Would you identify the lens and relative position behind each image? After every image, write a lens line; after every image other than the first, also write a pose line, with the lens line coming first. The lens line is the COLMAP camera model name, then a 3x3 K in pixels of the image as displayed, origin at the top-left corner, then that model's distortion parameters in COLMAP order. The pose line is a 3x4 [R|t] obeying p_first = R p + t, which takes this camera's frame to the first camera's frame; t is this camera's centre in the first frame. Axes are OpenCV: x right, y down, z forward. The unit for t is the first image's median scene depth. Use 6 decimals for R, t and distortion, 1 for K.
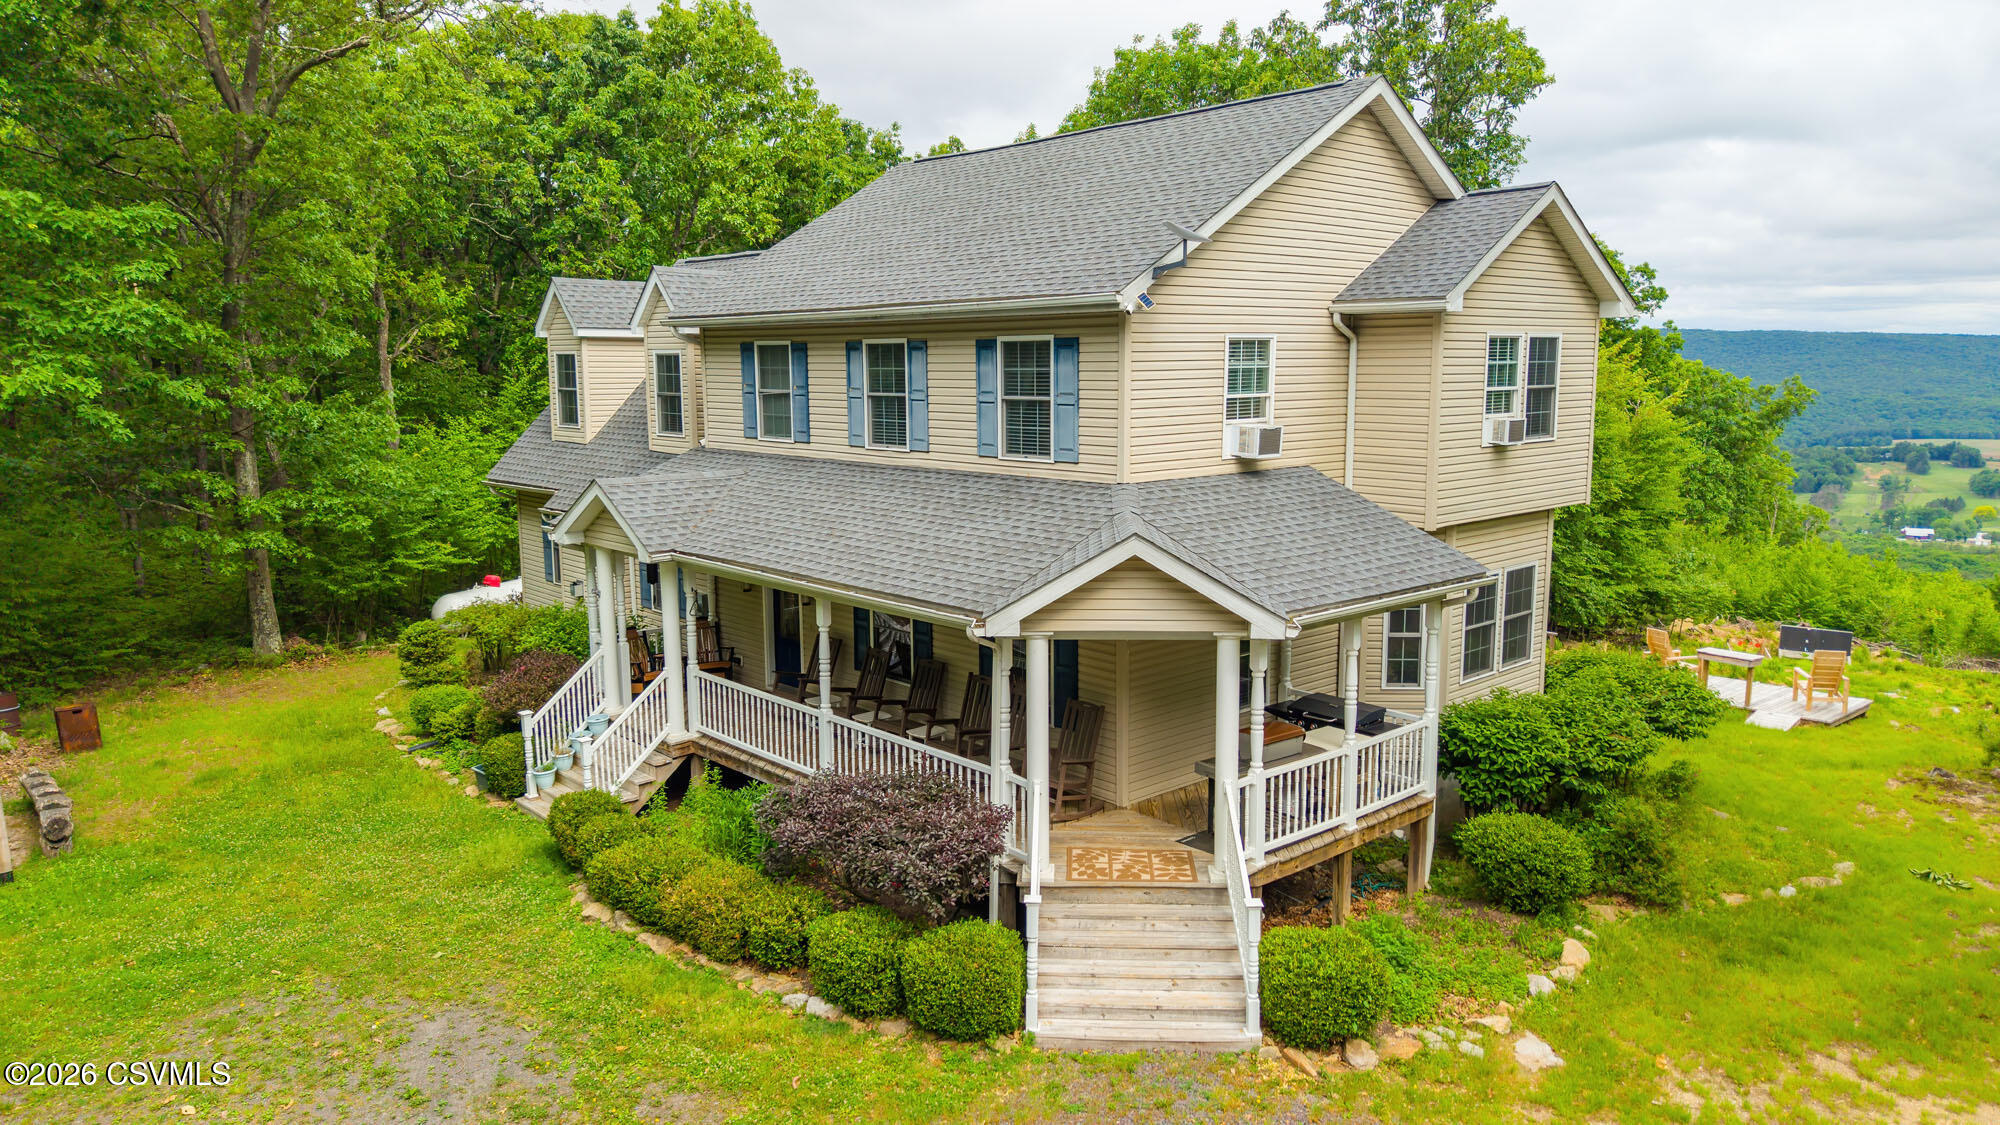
lens RADIAL K [[1330.5, 0, 998.3], [0, 1330.5, 564.6], [0, 0, 1]] dist [0.011392, -0.005272]
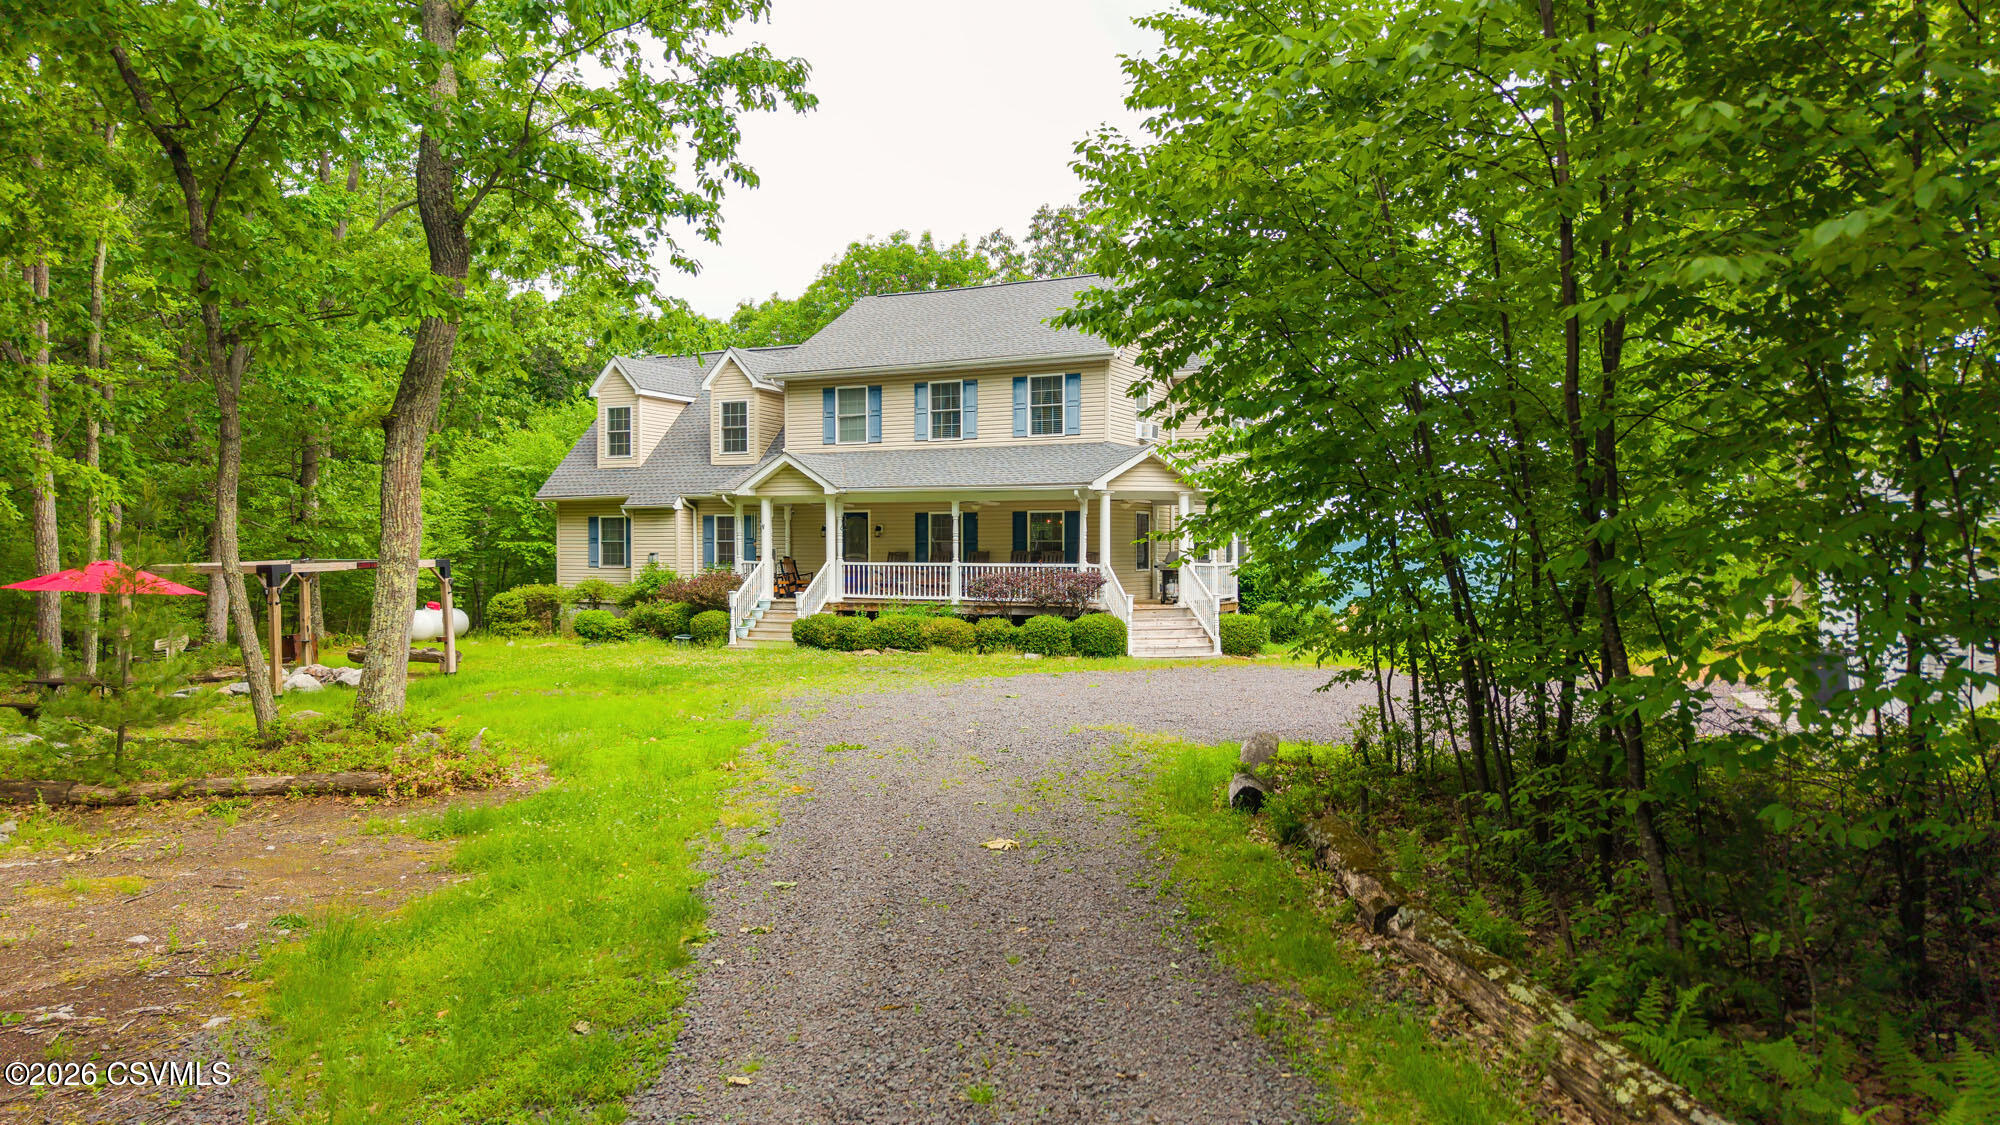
lens RADIAL K [[1330.5, 0, 1007.2], [0, 1330.5, 556.6], [0, 0, 1]] dist [0.011392, -0.005272]
pose [[0.930700, 0.003446, 0.365767, -0.590131], [0.050323, 0.989241, -0.137368, 0.286408], [-0.362305, 0.146255, 0.920513, -0.601355]]
